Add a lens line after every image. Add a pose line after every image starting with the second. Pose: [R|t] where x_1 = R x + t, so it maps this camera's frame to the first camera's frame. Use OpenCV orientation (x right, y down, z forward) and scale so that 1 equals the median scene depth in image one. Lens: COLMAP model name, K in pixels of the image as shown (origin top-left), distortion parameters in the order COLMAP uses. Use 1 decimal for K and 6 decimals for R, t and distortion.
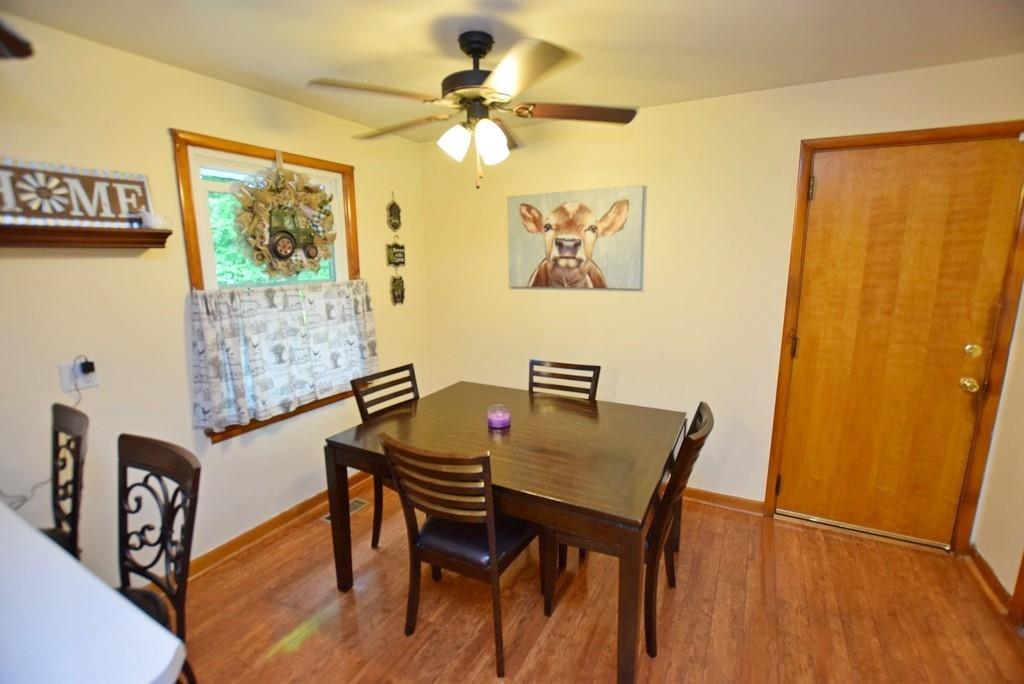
lens RADIAL K [[451.3, 0, 517.3], [0, 451.3, 341.1], [0, 0, 1]] dist [-0.025956, 0.001417]
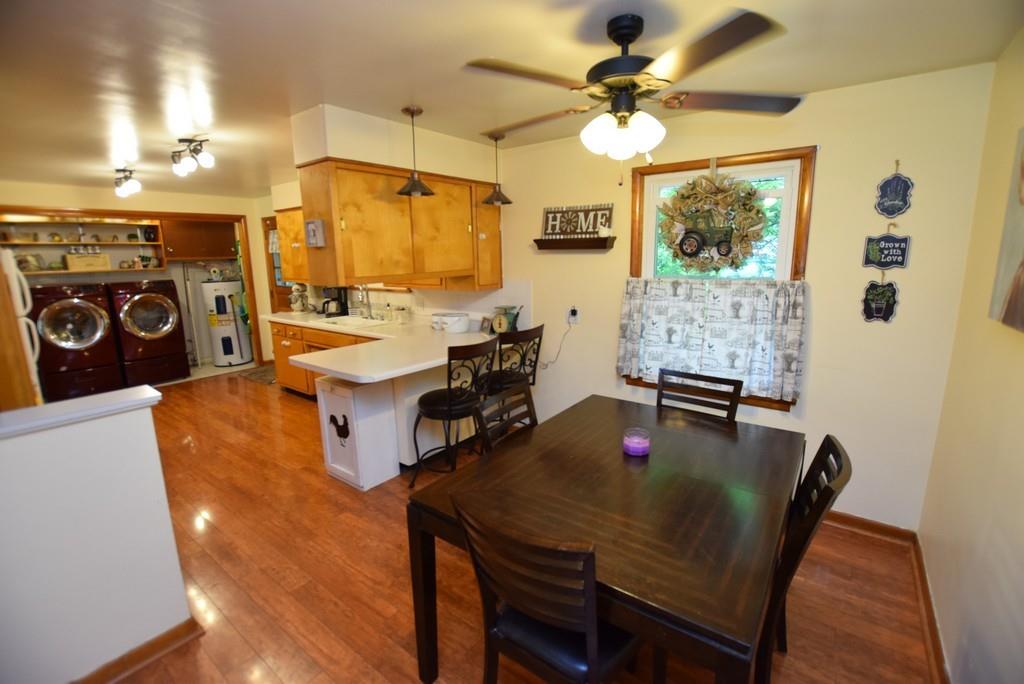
lens RADIAL K [[451.3, 0, 517.3], [0, 451.3, 341.1], [0, 0, 1]] dist [-0.025956, 0.001417]
pose [[-0.147224, 0.195317, -0.969627, 0.689724], [-0.168732, 0.960980, 0.219194, -0.148709], [0.974605, 0.195878, -0.108523, 0.721679]]
